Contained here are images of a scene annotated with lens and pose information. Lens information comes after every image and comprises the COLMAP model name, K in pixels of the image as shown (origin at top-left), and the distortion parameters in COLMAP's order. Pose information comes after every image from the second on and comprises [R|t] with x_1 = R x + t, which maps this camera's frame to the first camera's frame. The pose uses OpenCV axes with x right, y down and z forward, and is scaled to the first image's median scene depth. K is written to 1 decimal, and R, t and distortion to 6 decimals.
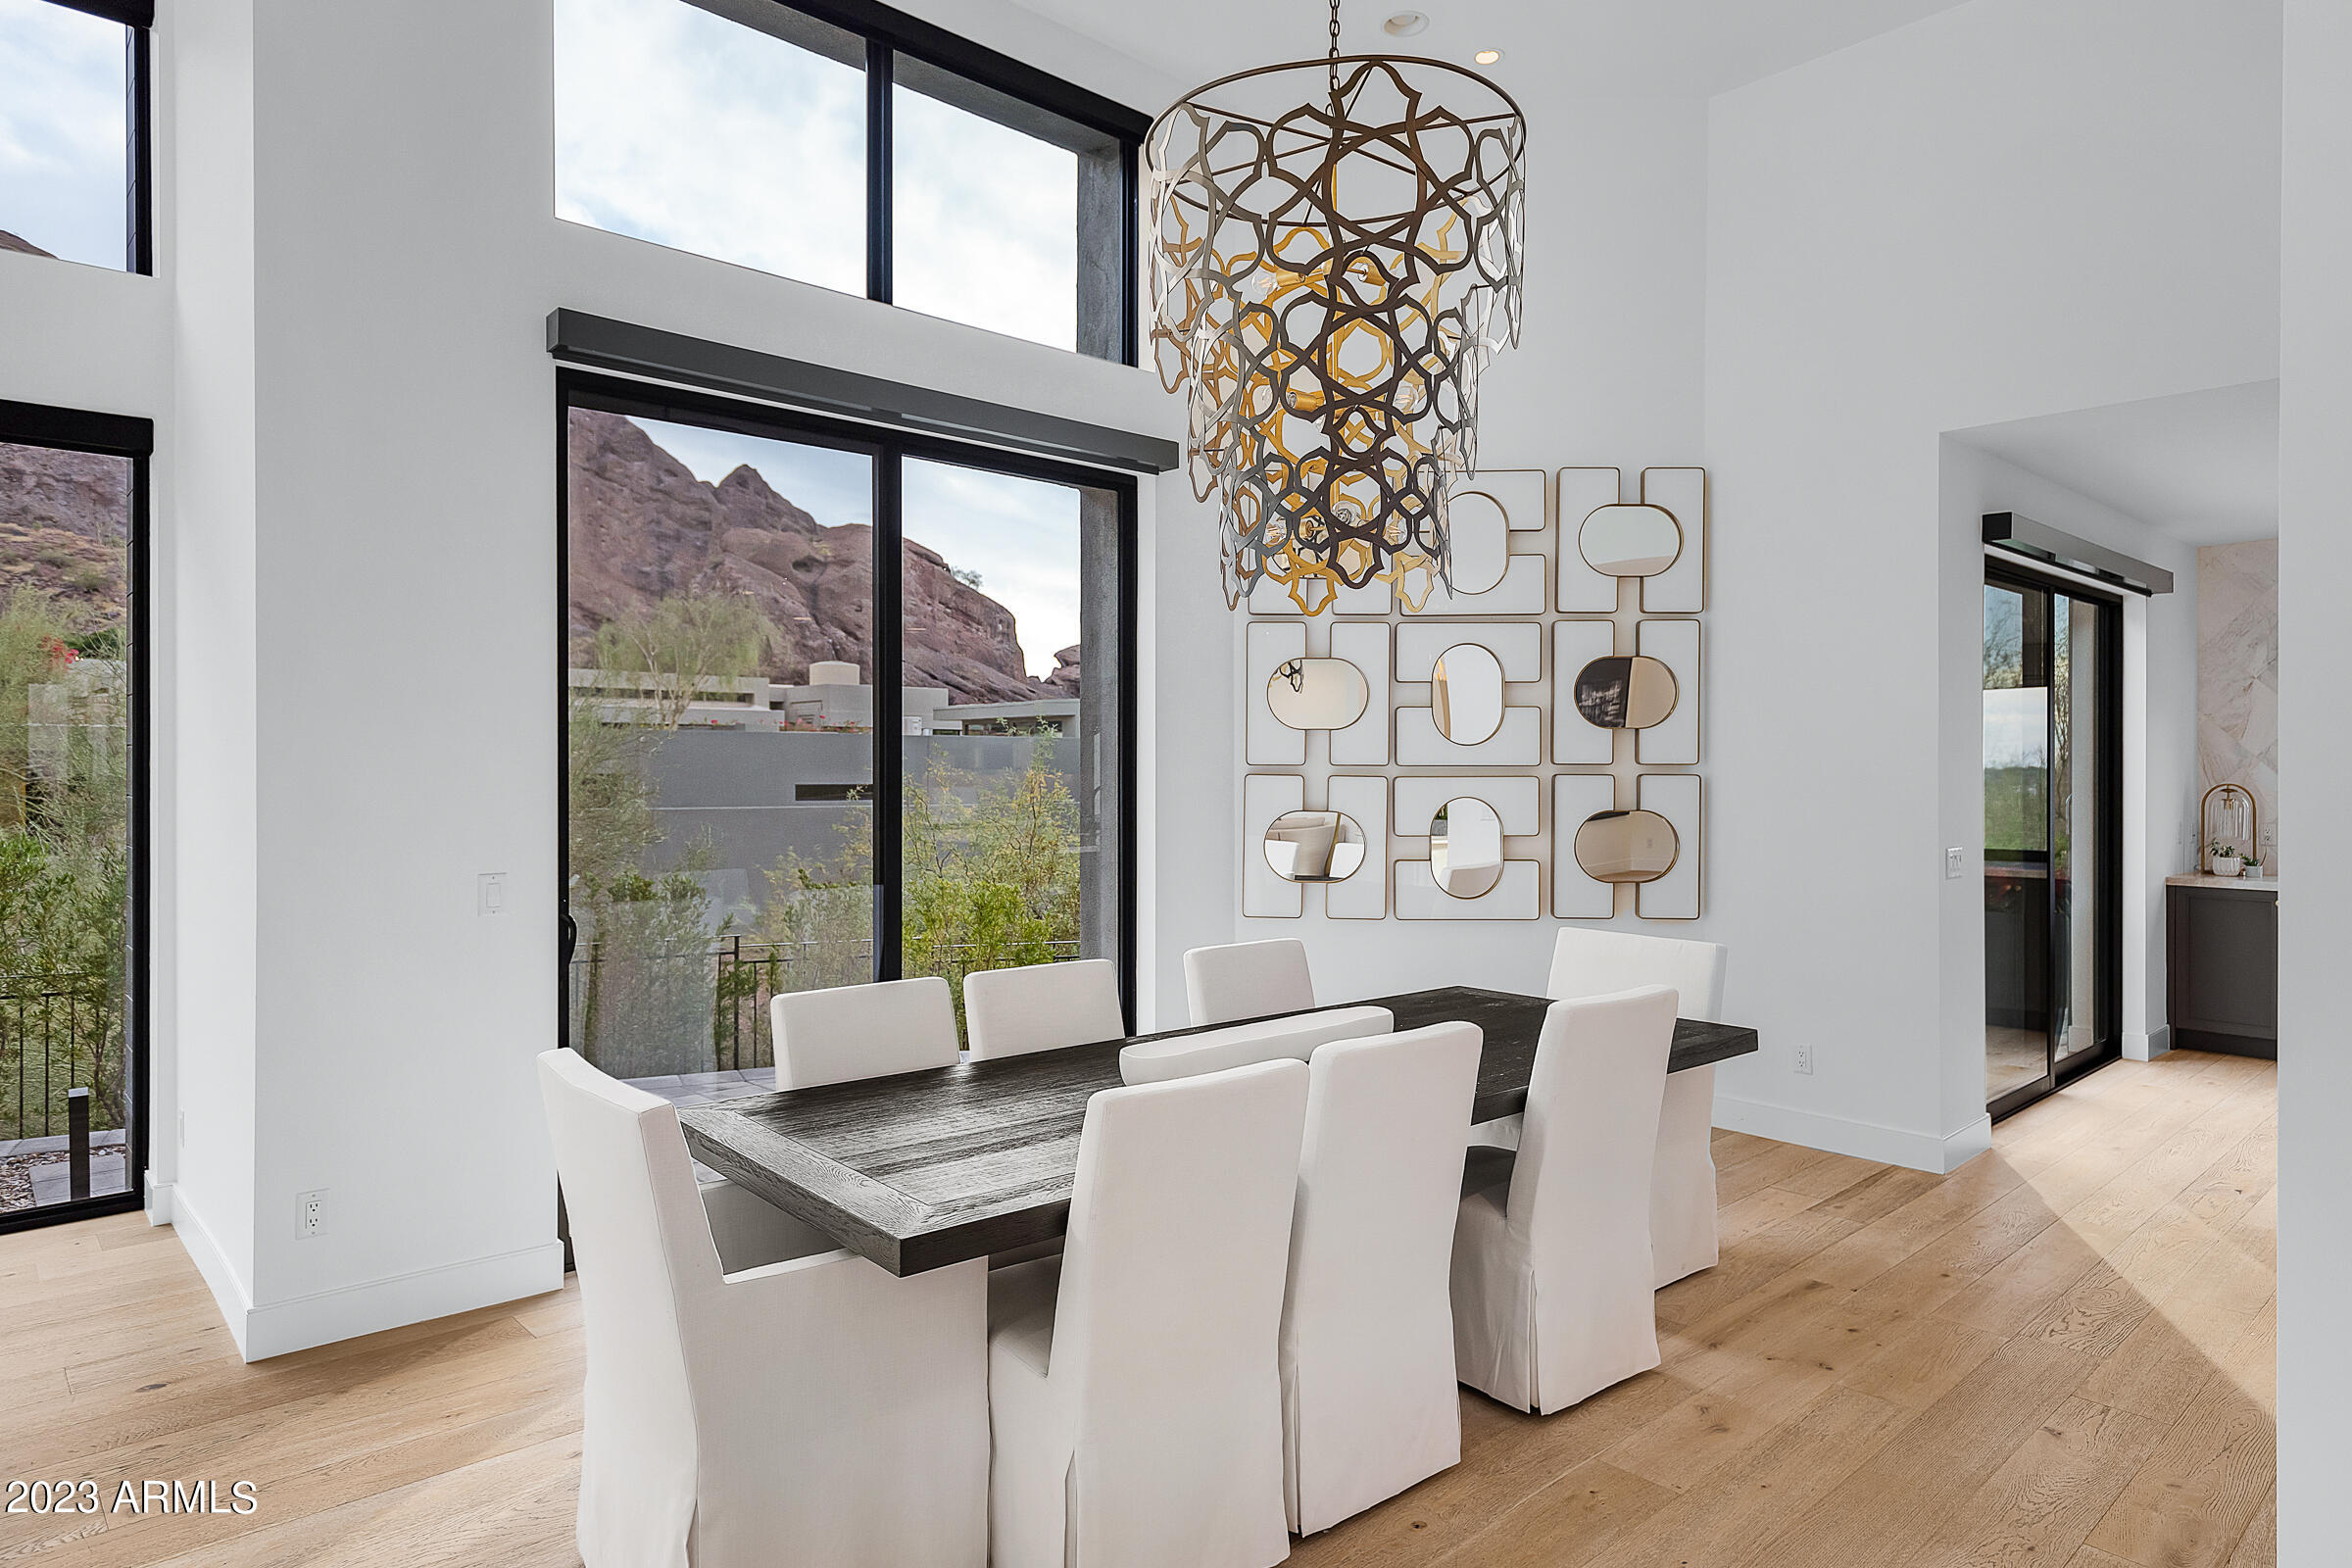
lens RADIAL K [[1328.1, 0, 1178.4], [0, 1328.1, 780.1], [0, 0, 1]] dist [-0.000691, 0.002494]
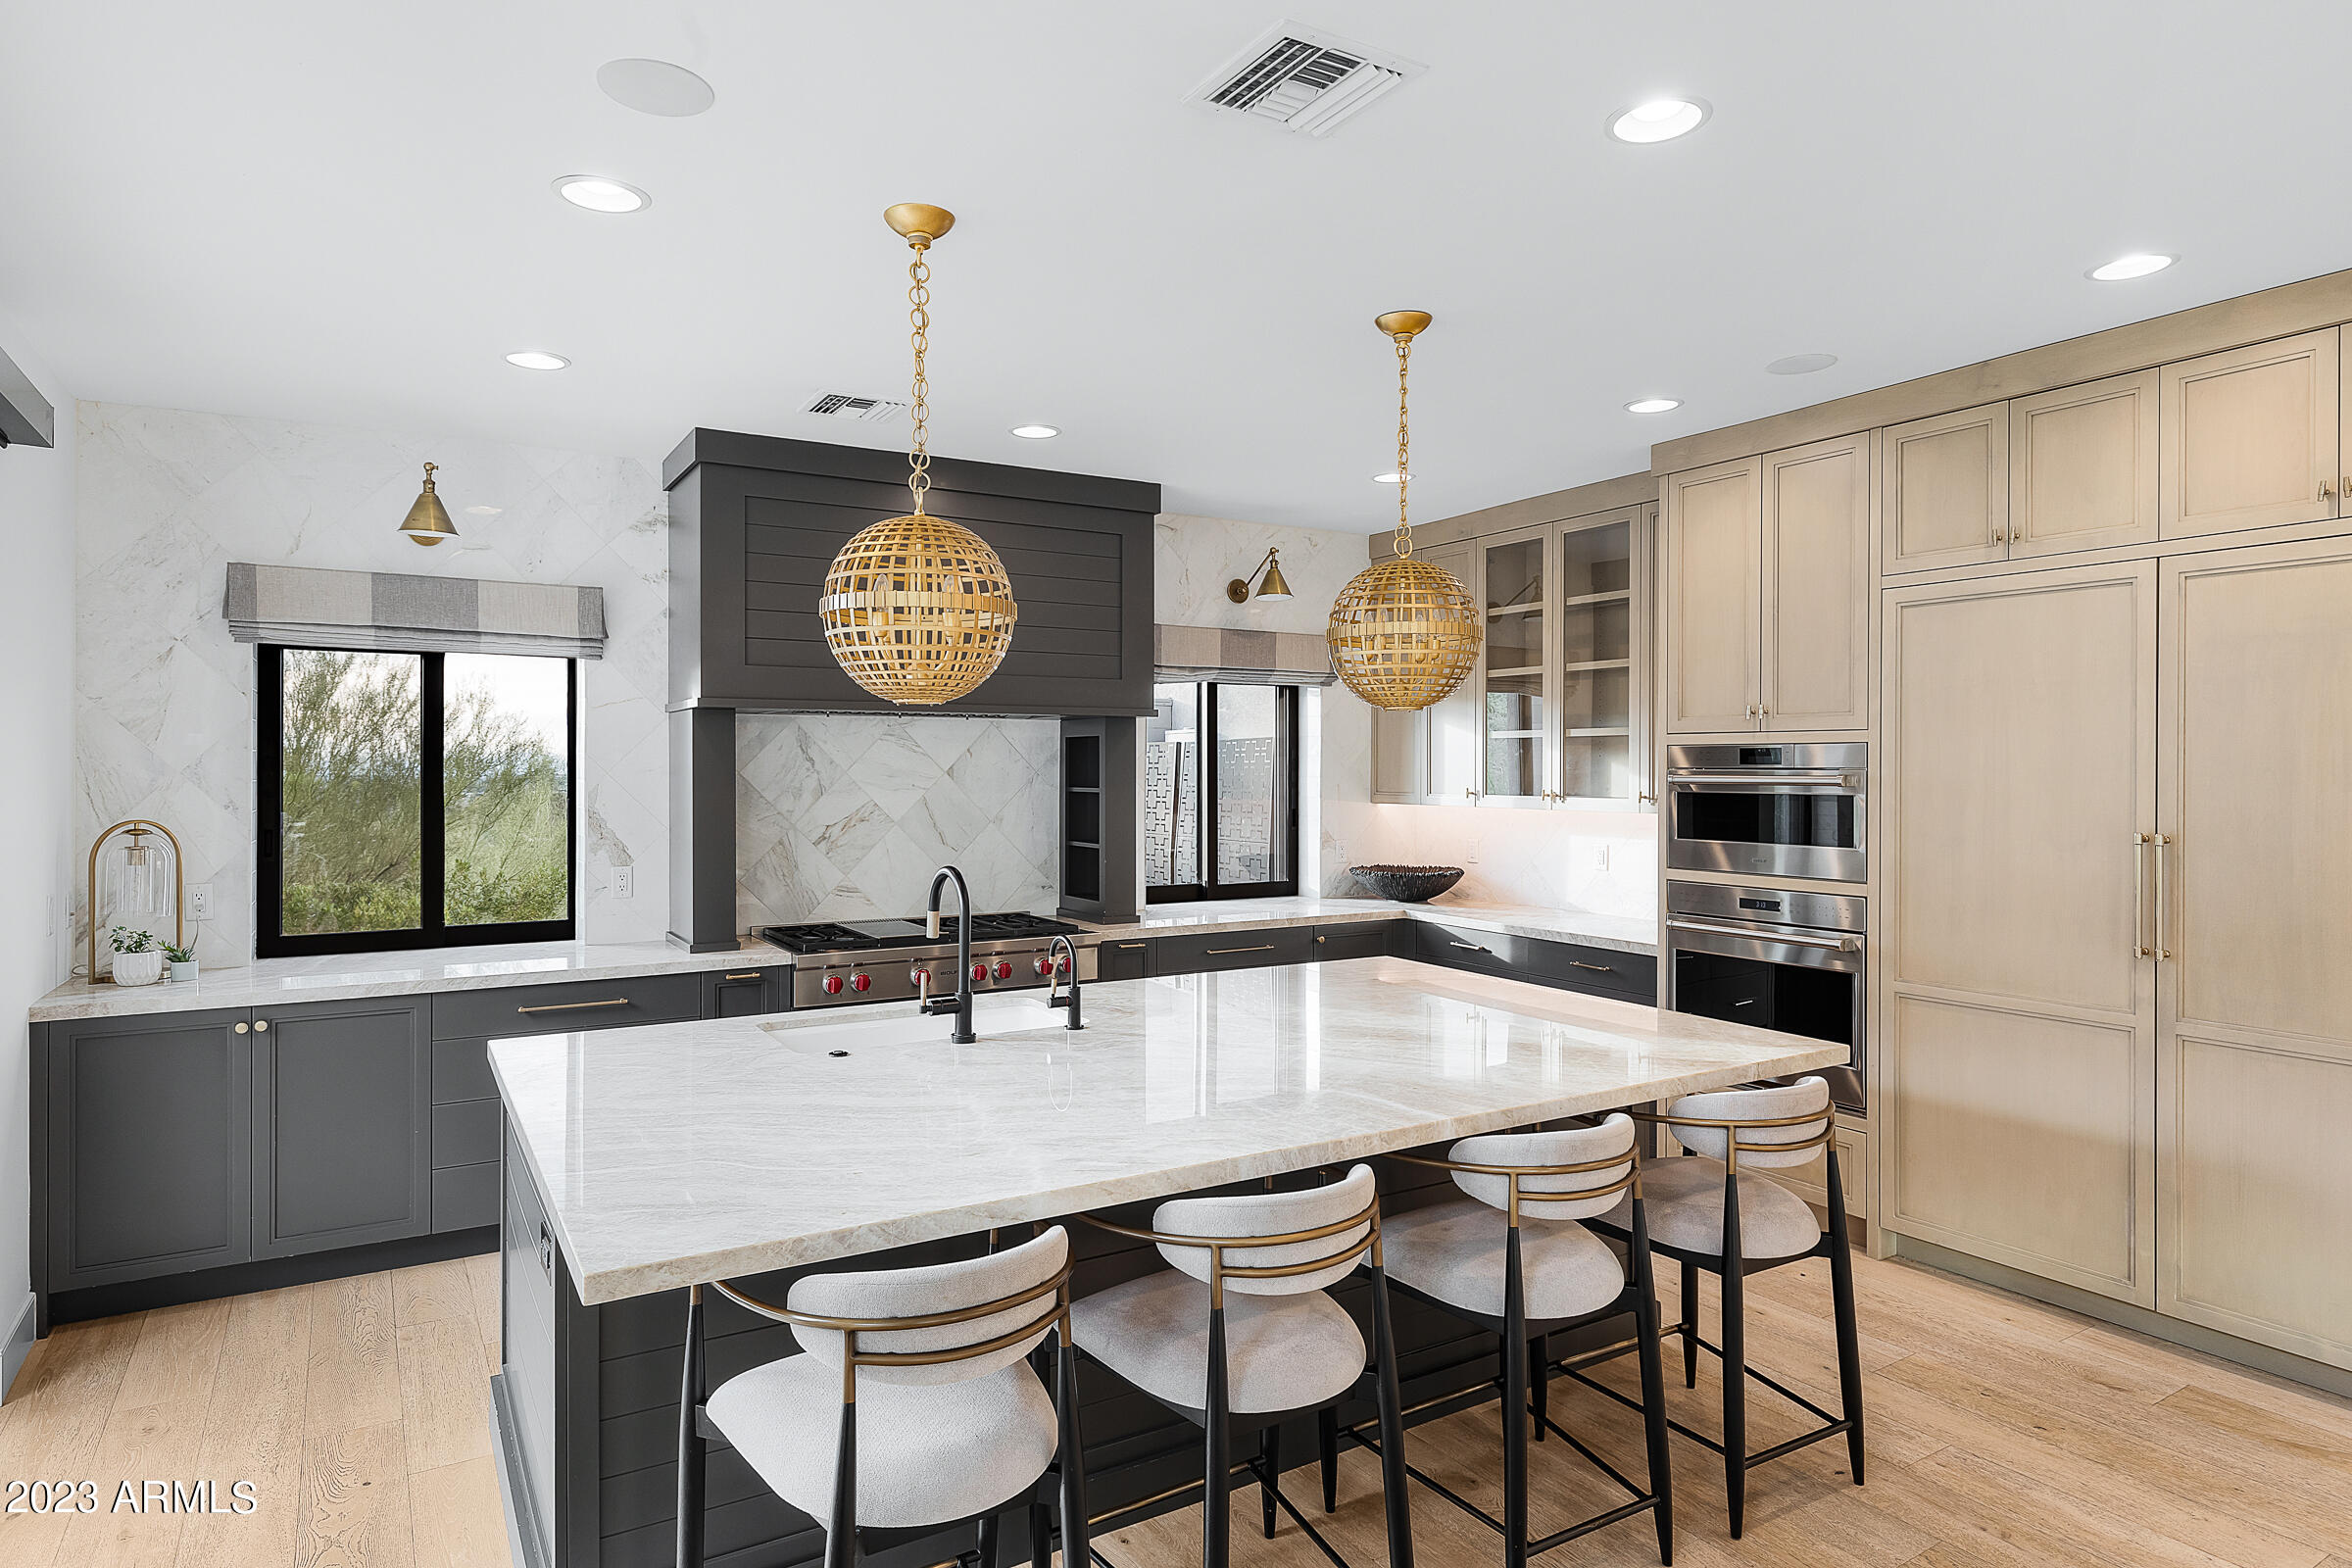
lens RADIAL K [[1328.1, 0, 1178.4], [0, 1328.1, 777.7], [0, 0, 1]] dist [-0.000691, 0.002494]
pose [[0.170306, -0.000868, 0.985391, 0.309012], [0.001339, 0.999999, 0.000649, -0.015479], [-0.985390, 0.001209, 0.170307, 0.468875]]
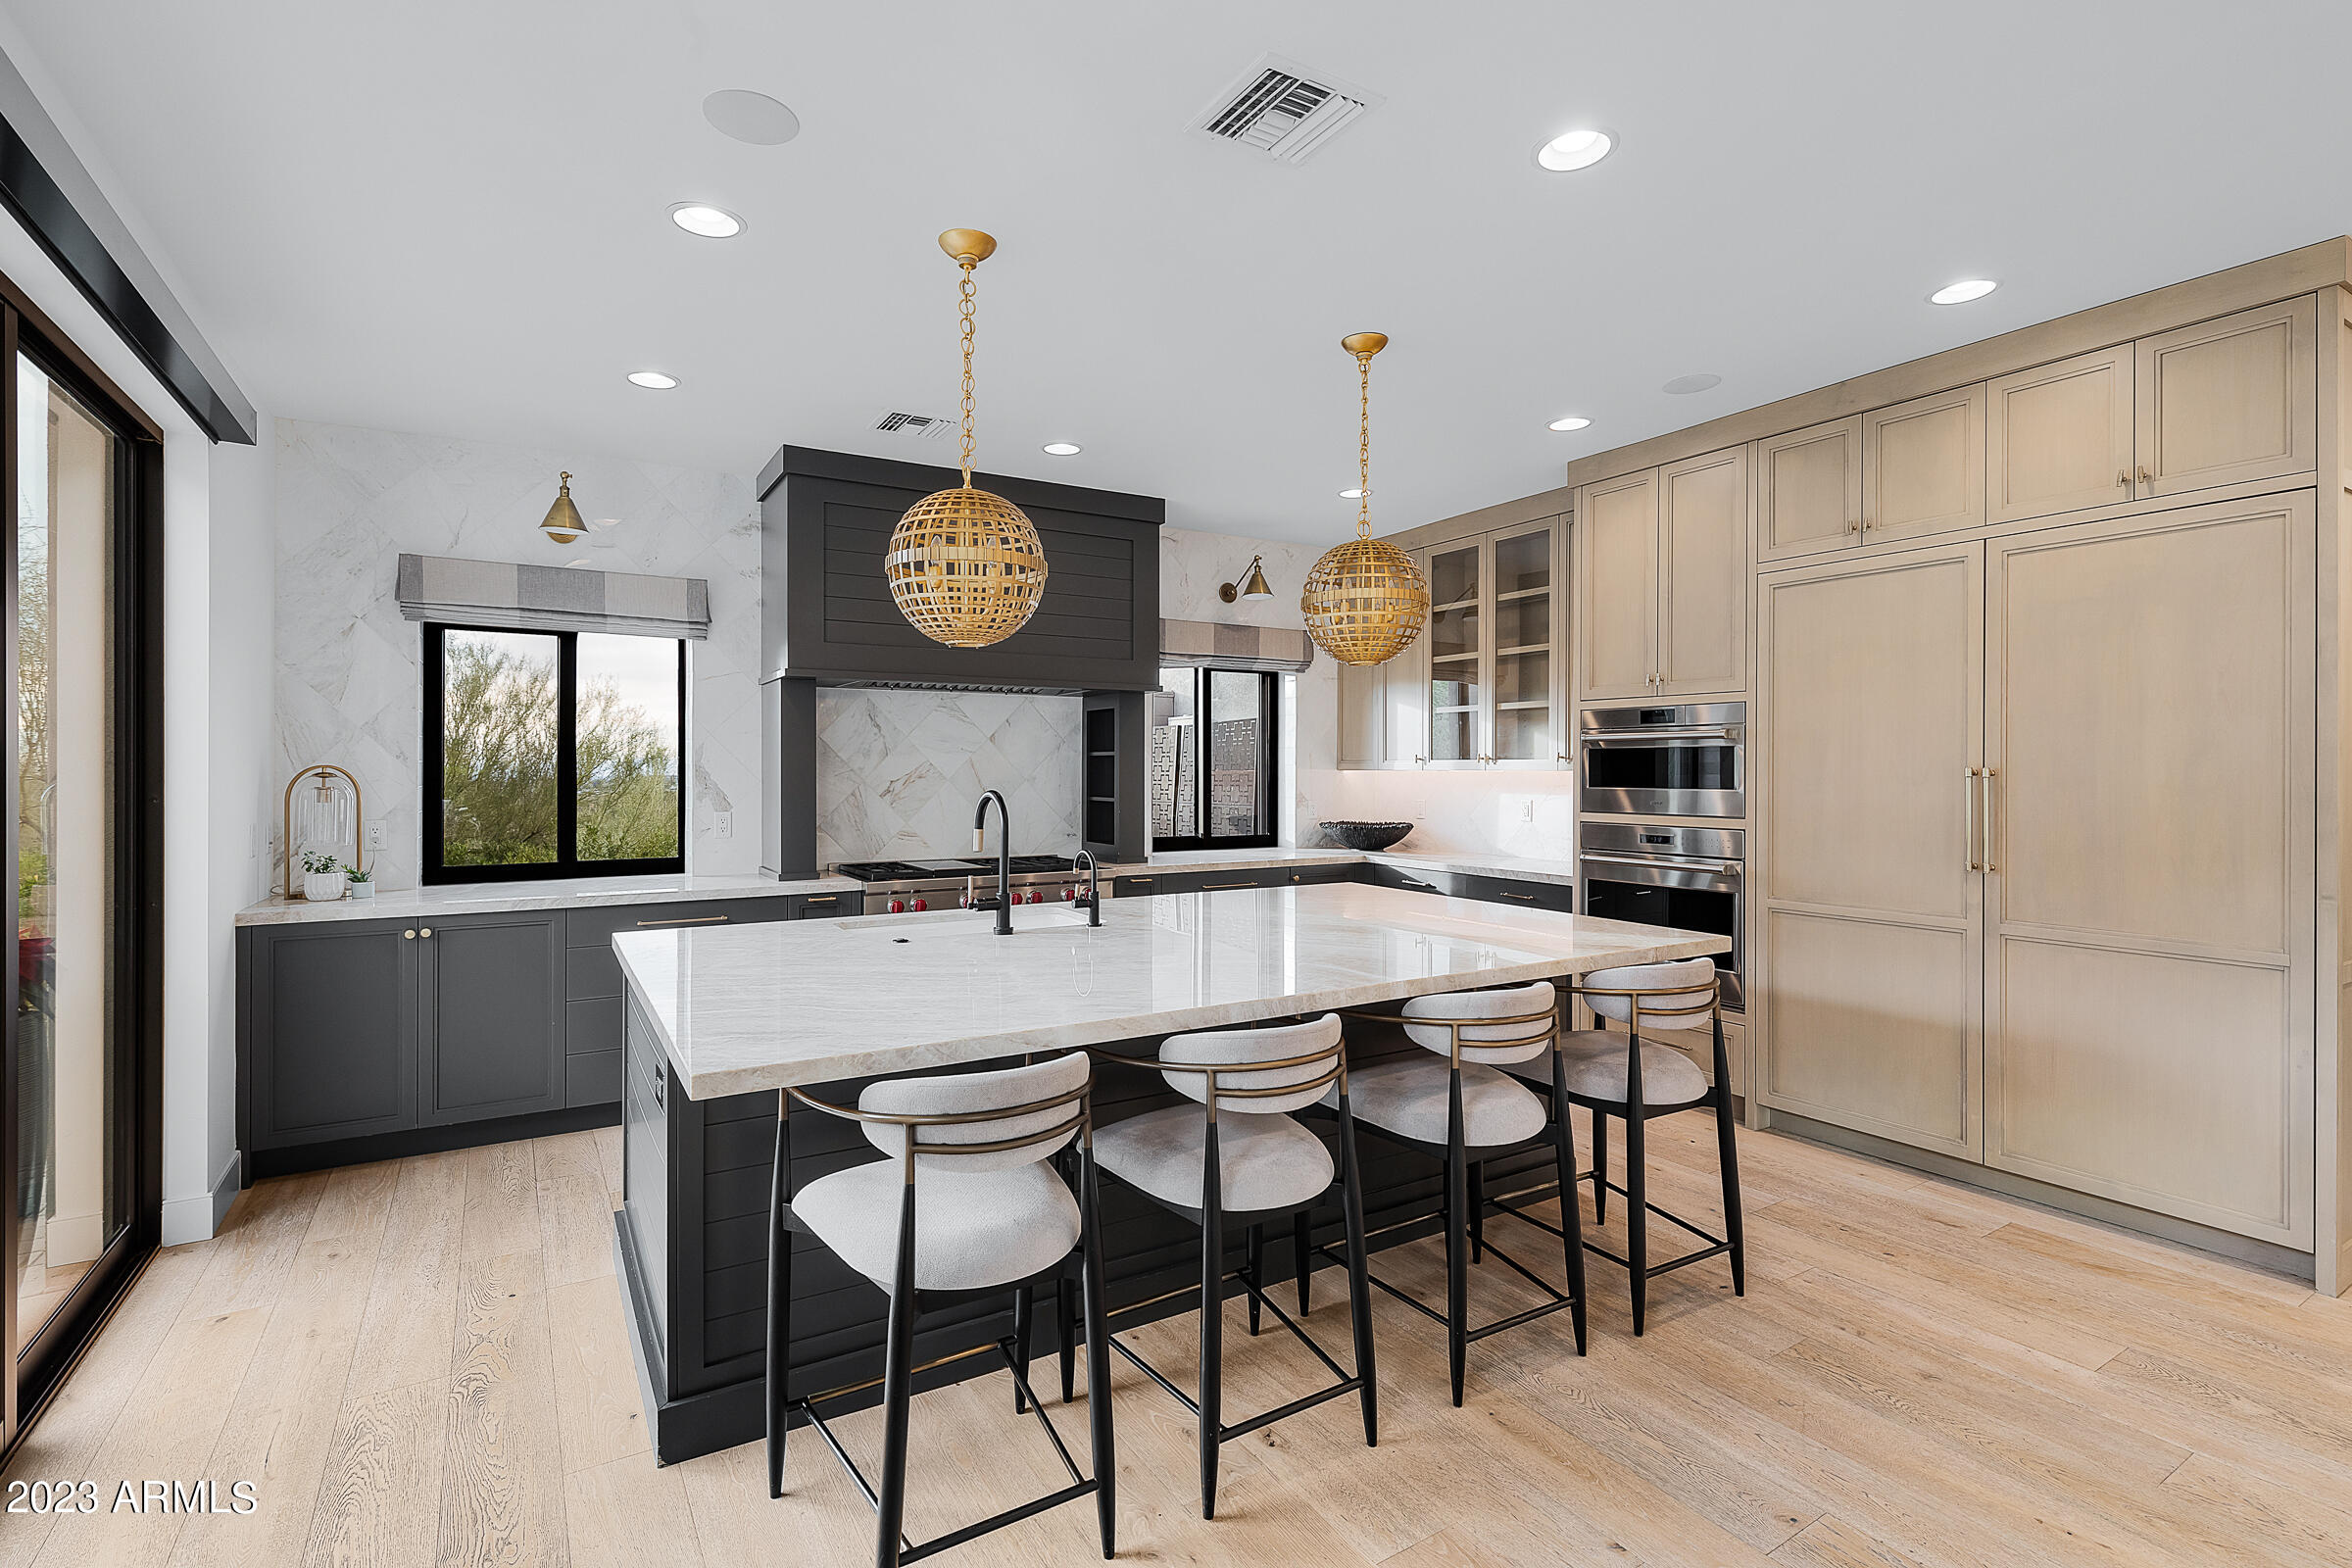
lens RADIAL K [[1087.8, 0, 1178.0], [0, 1087.8, 768.3], [0, 0, 1]] dist [0.003768, -0.000134]
pose [[0.171078, 0.000843, 0.985257, 0.309687], [0.001135, 0.999999, -0.001053, 0.005200], [-0.985257, 0.001298, 0.171077, 0.469384]]
